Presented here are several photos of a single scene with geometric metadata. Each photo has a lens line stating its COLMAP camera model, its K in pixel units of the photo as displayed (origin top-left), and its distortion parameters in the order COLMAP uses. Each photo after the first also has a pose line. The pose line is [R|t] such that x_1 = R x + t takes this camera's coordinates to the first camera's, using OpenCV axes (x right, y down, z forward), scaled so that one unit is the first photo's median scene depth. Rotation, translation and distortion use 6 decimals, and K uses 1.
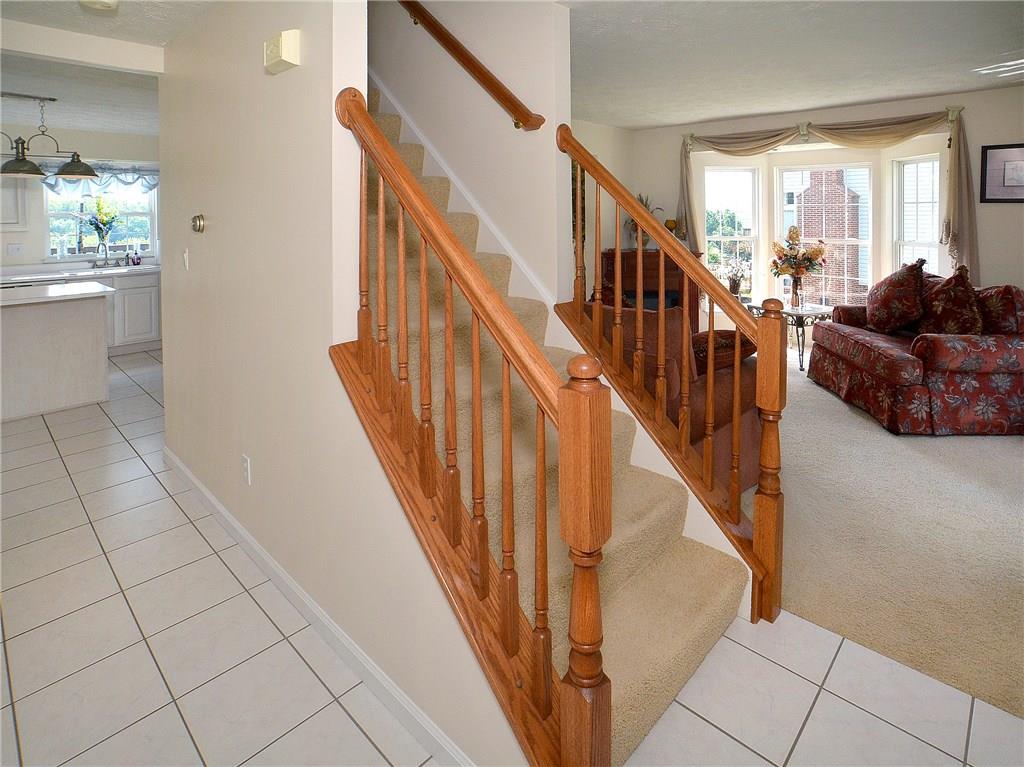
lens RADIAL K [[569.8, 0, 512.0], [0, 569.8, 383.5], [0, 0, 1]] dist [0.001929, -0.014396]
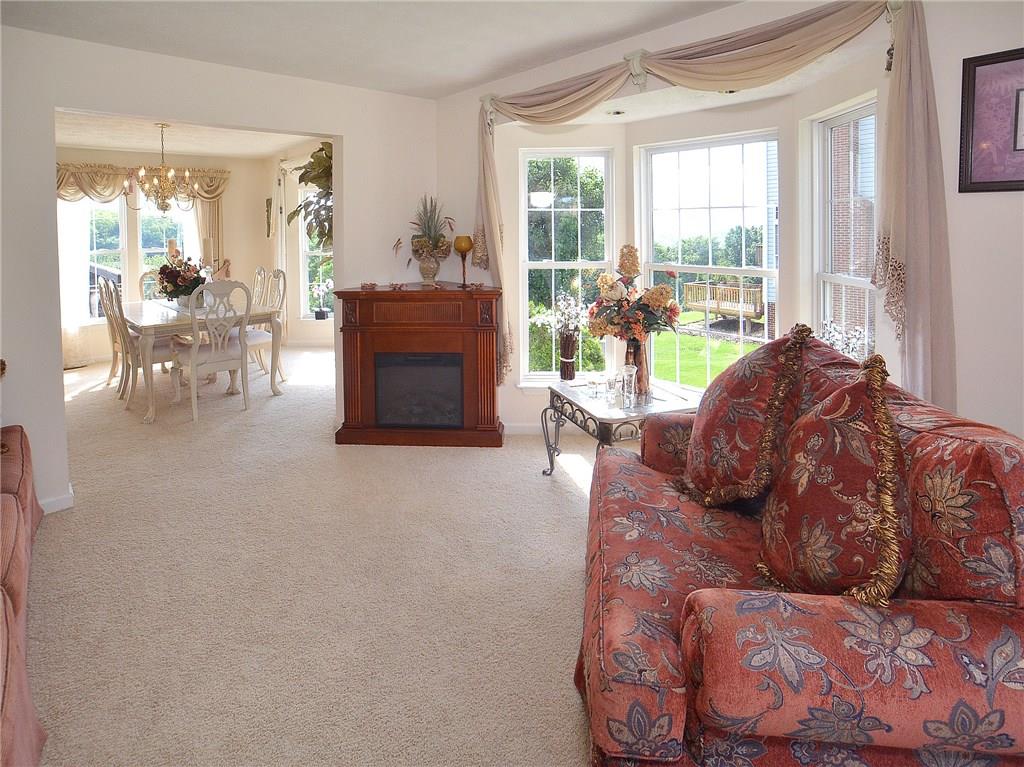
lens RADIAL K [[569.8, 0, 512.0], [0, 569.8, 383.5], [0, 0, 1]] dist [0.001929, -0.014396]
pose [[0.996246, 0.011697, -0.085771, 0.533040], [-0.013408, 0.999722, -0.019395, -0.163171], [0.085520, 0.020472, 0.996126, 0.553024]]
